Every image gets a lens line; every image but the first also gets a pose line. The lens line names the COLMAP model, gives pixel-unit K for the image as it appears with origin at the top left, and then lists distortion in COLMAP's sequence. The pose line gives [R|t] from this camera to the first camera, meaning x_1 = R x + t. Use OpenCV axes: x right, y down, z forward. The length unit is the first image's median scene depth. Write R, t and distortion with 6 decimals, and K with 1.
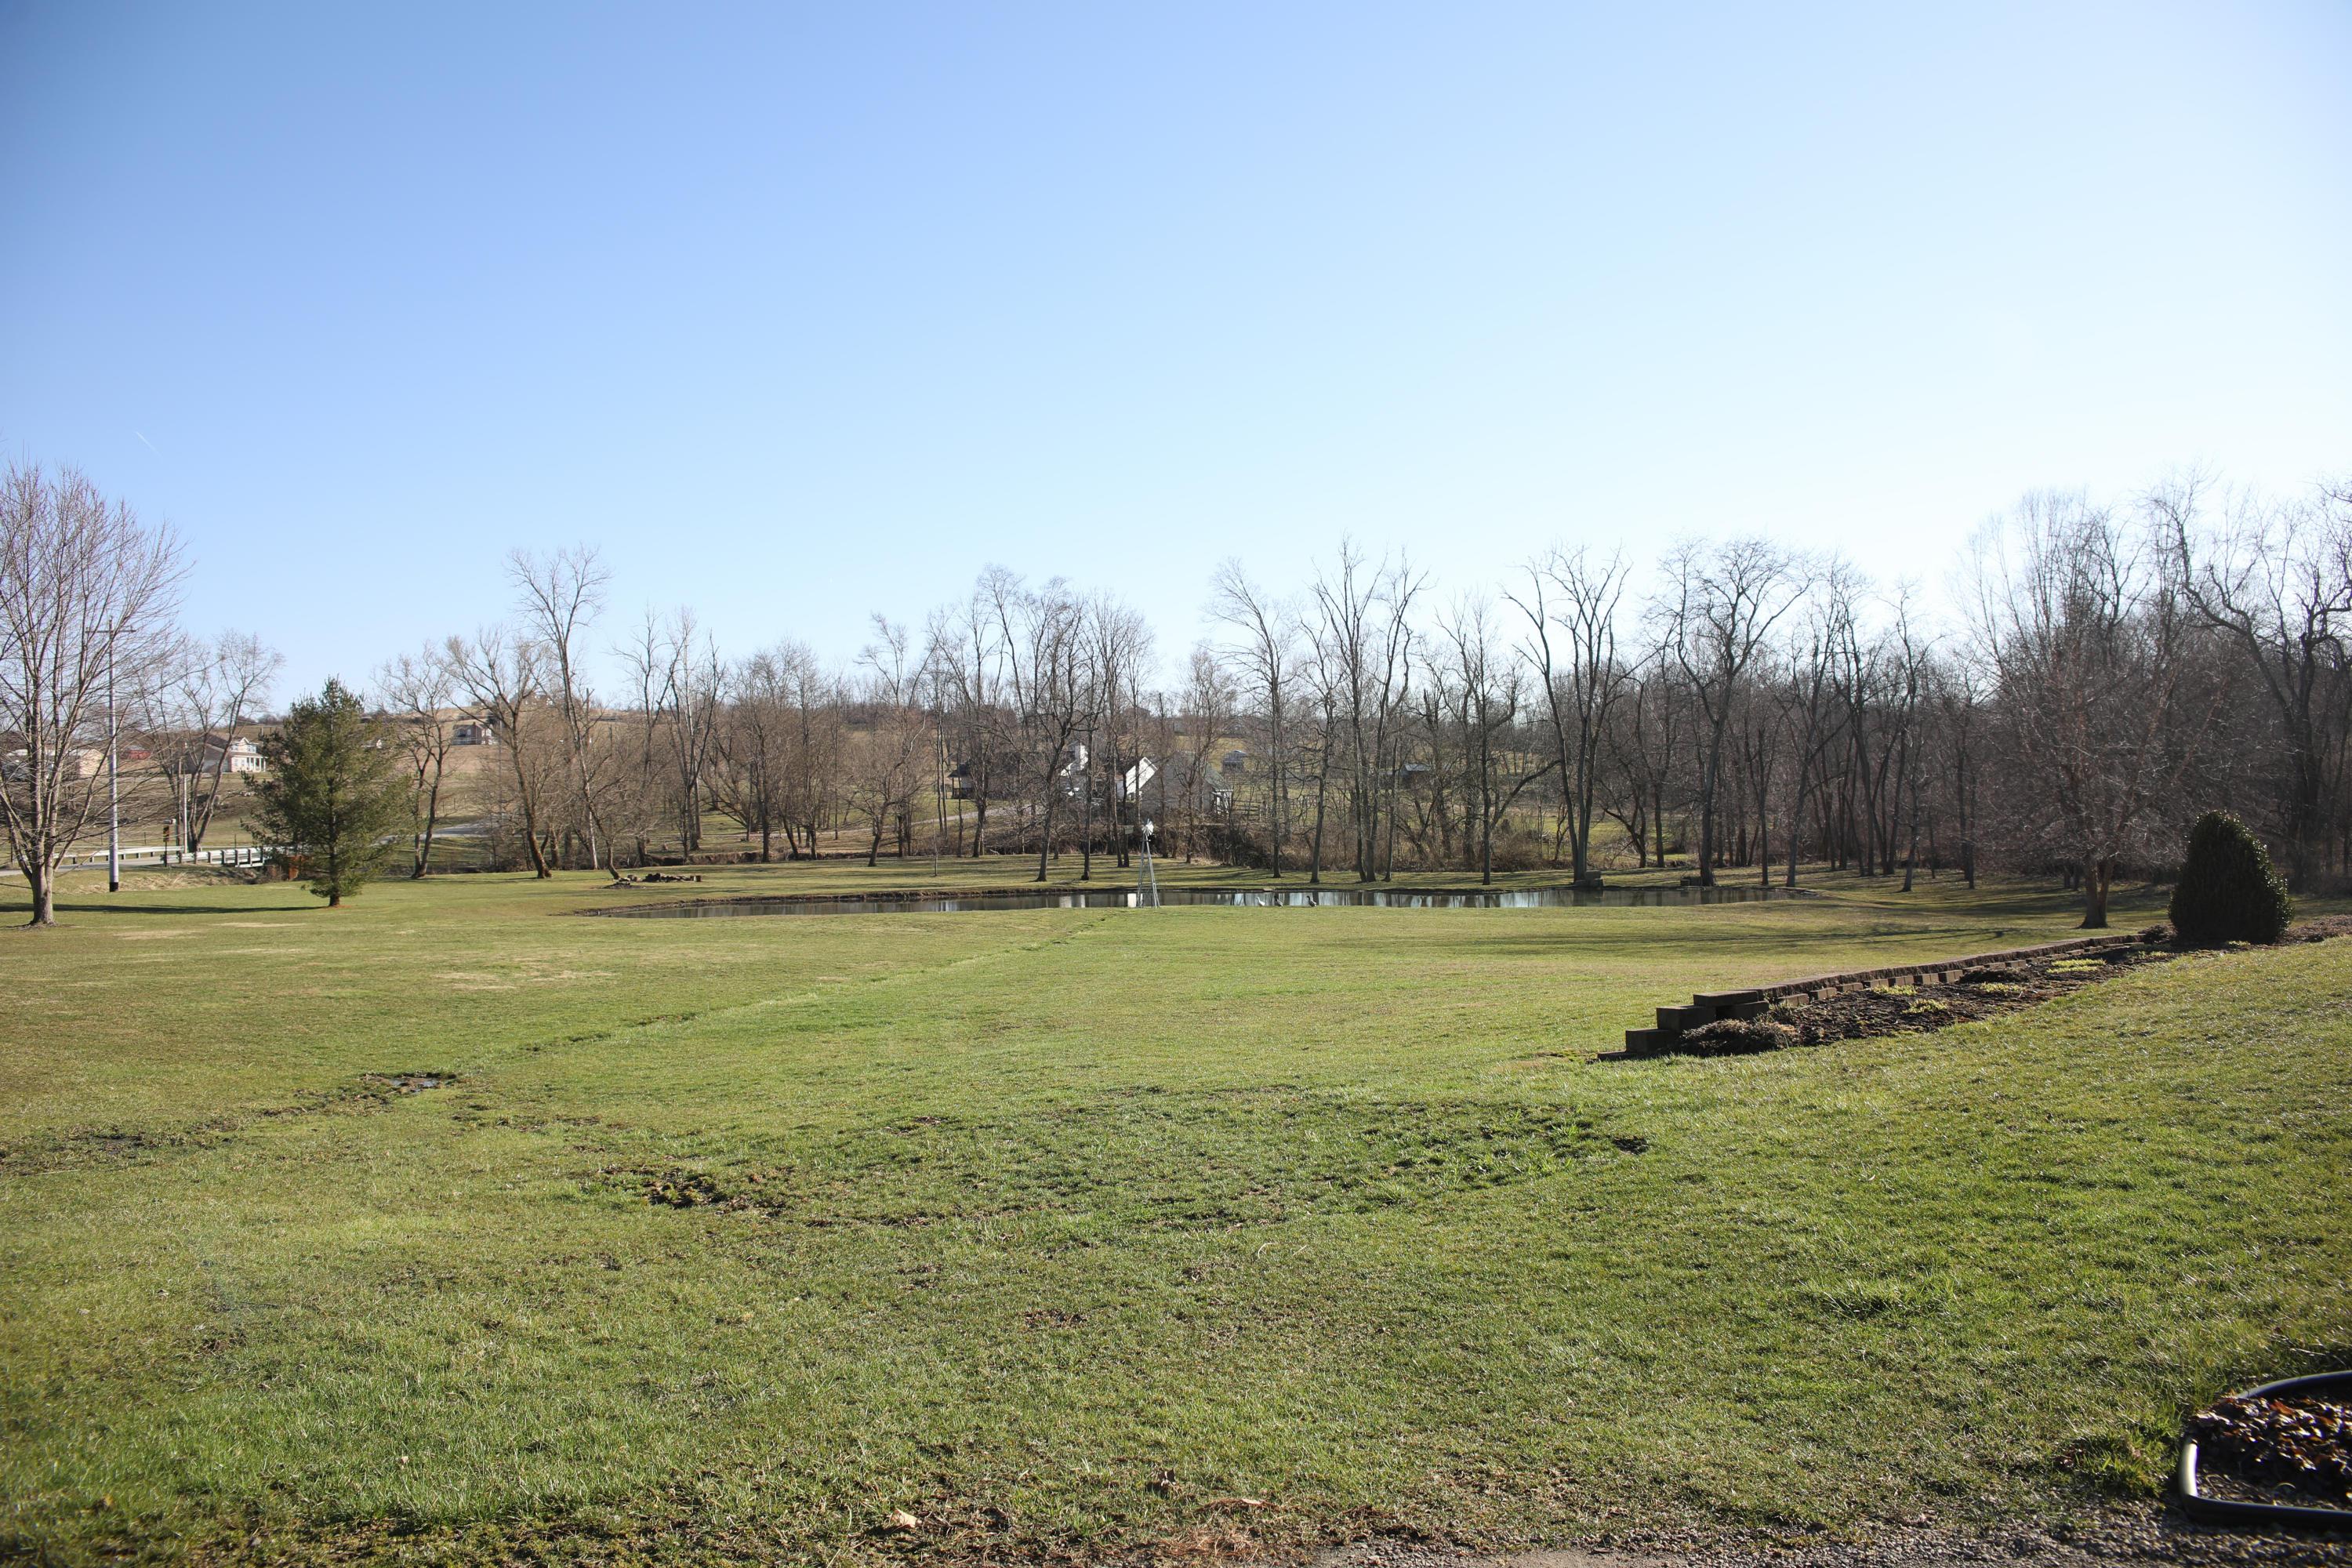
lens RADIAL K [[1604.1, 0, 1176.0], [0, 1604.1, 784.0], [0, 0, 1]] dist [-0.118724, 0.096784]
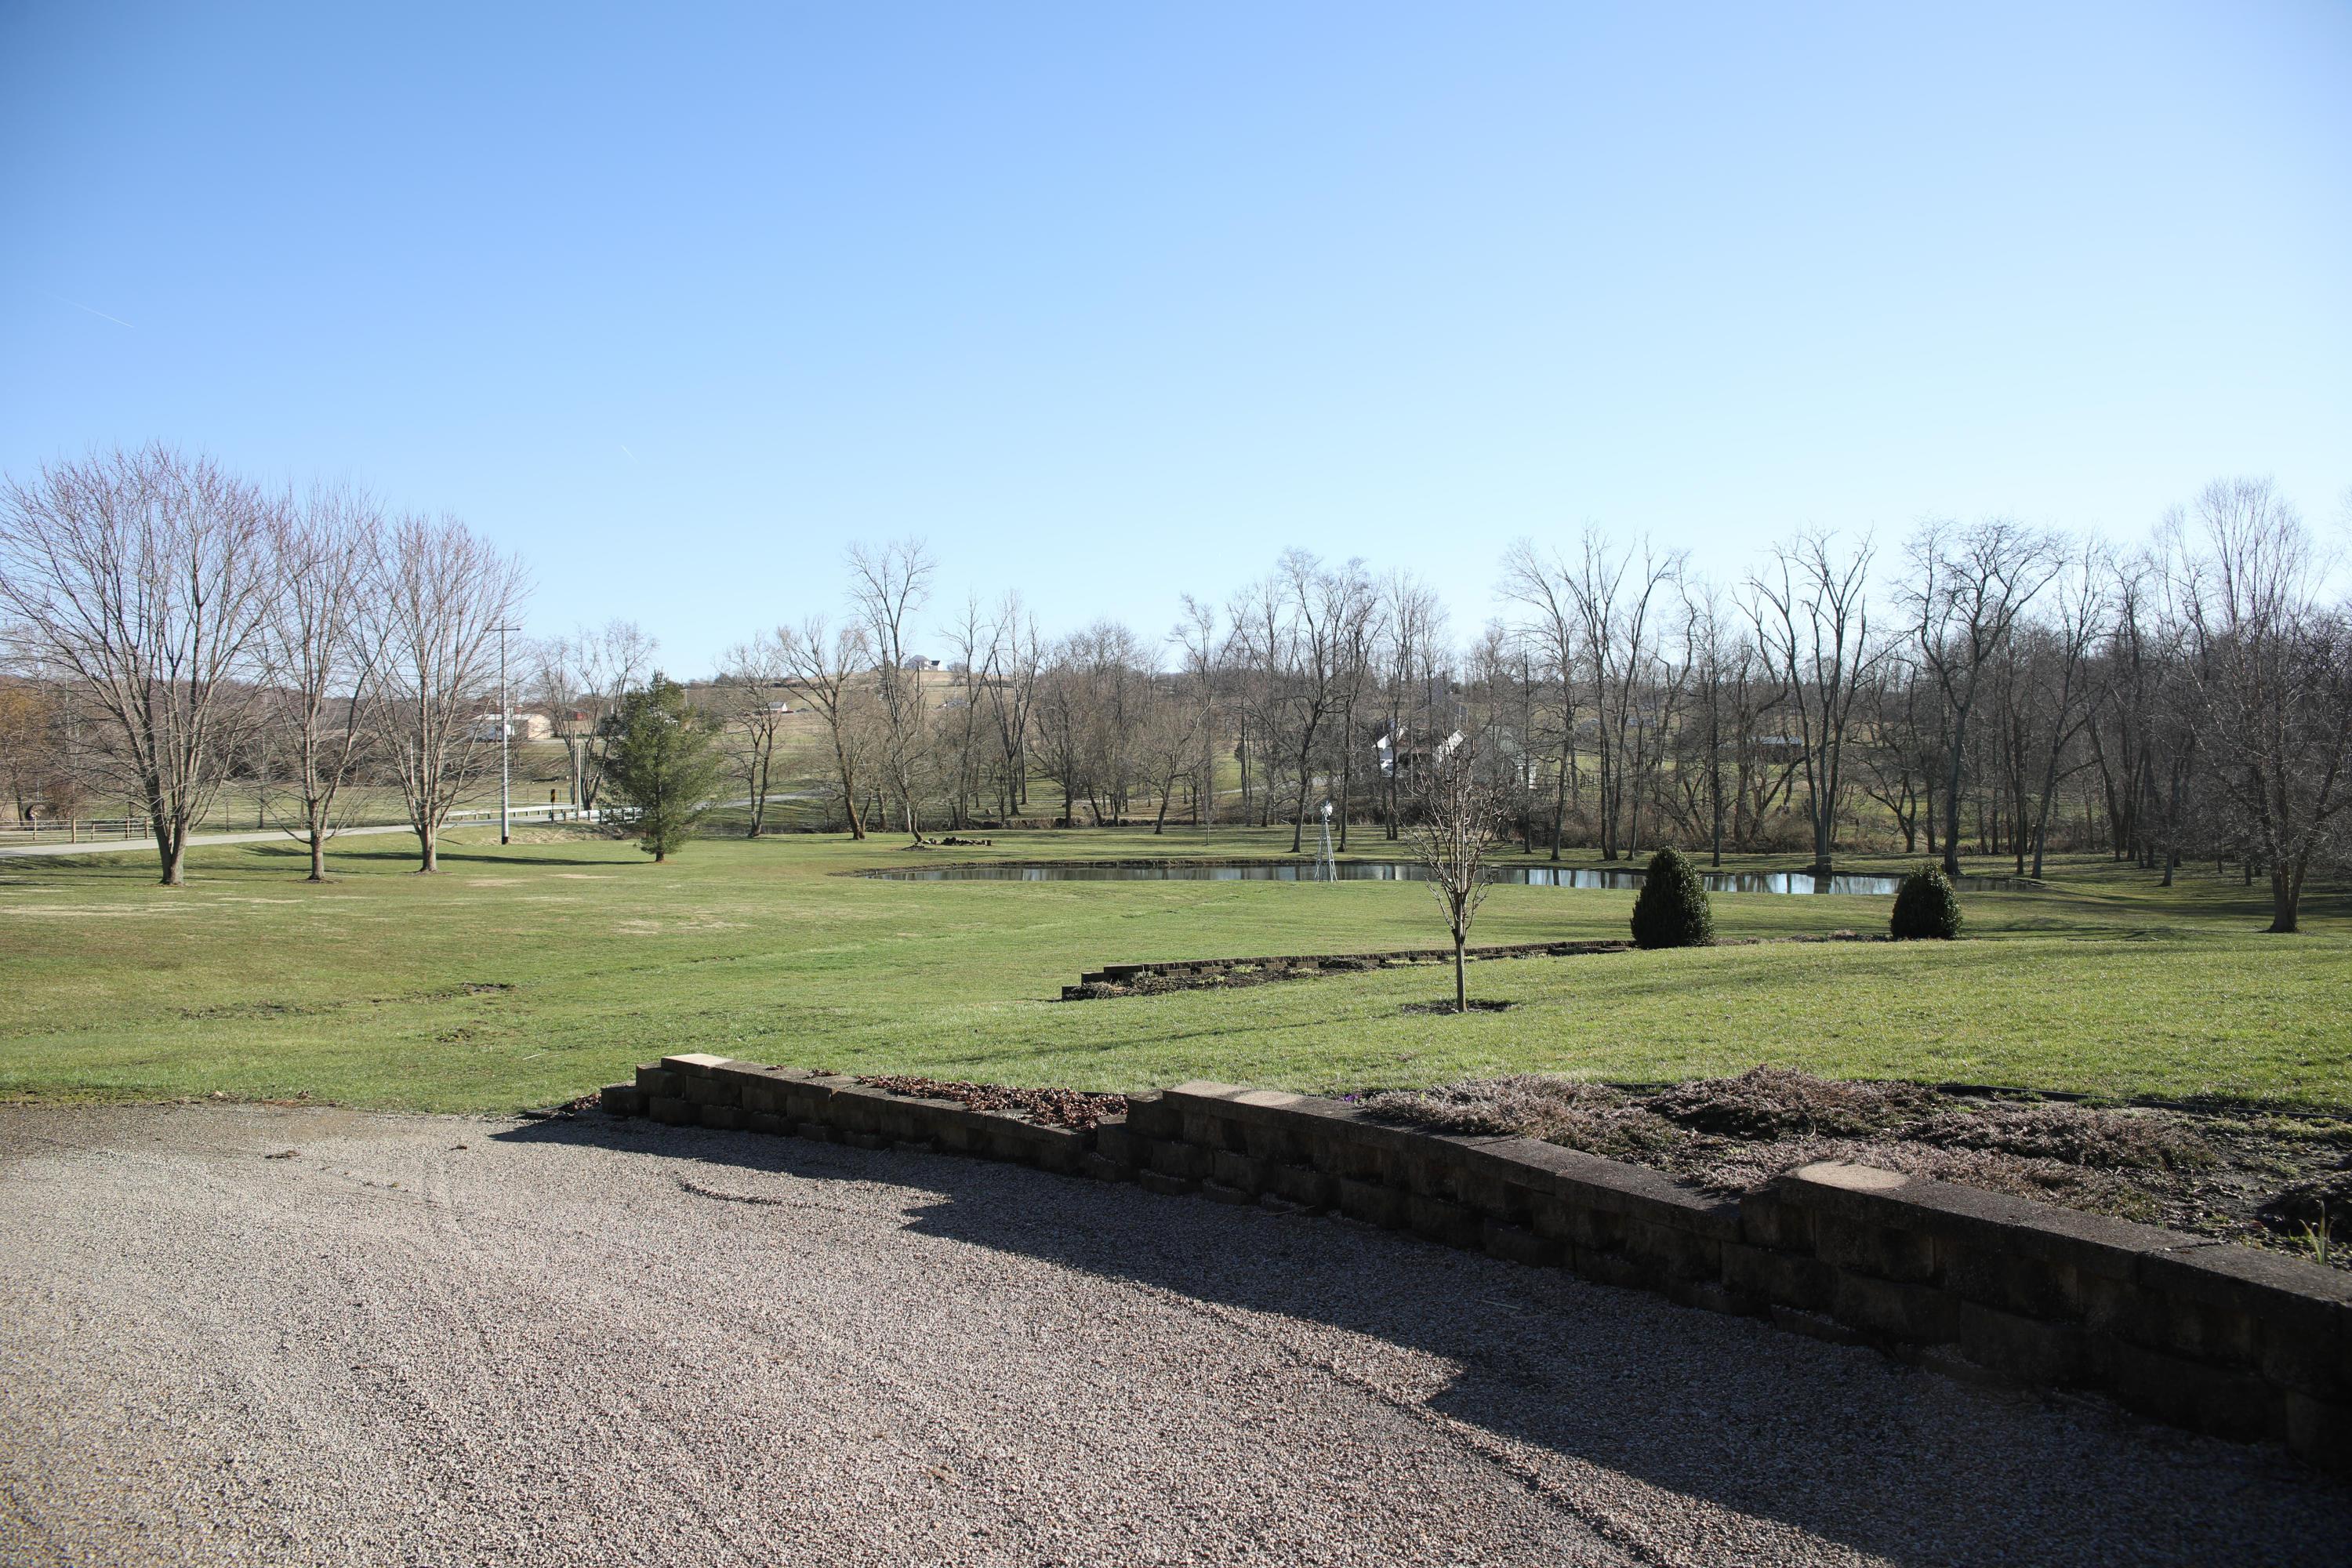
lens RADIAL K [[1604.1, 0, 1176.0], [0, 1604.1, 784.0], [0, 0, 1]] dist [-0.118724, 0.096784]
pose [[0.972116, 0.015249, -0.234006, 0.088563], [-0.009985, 0.999670, 0.023664, -0.009439], [0.234290, -0.020668, 0.971947, -0.058907]]
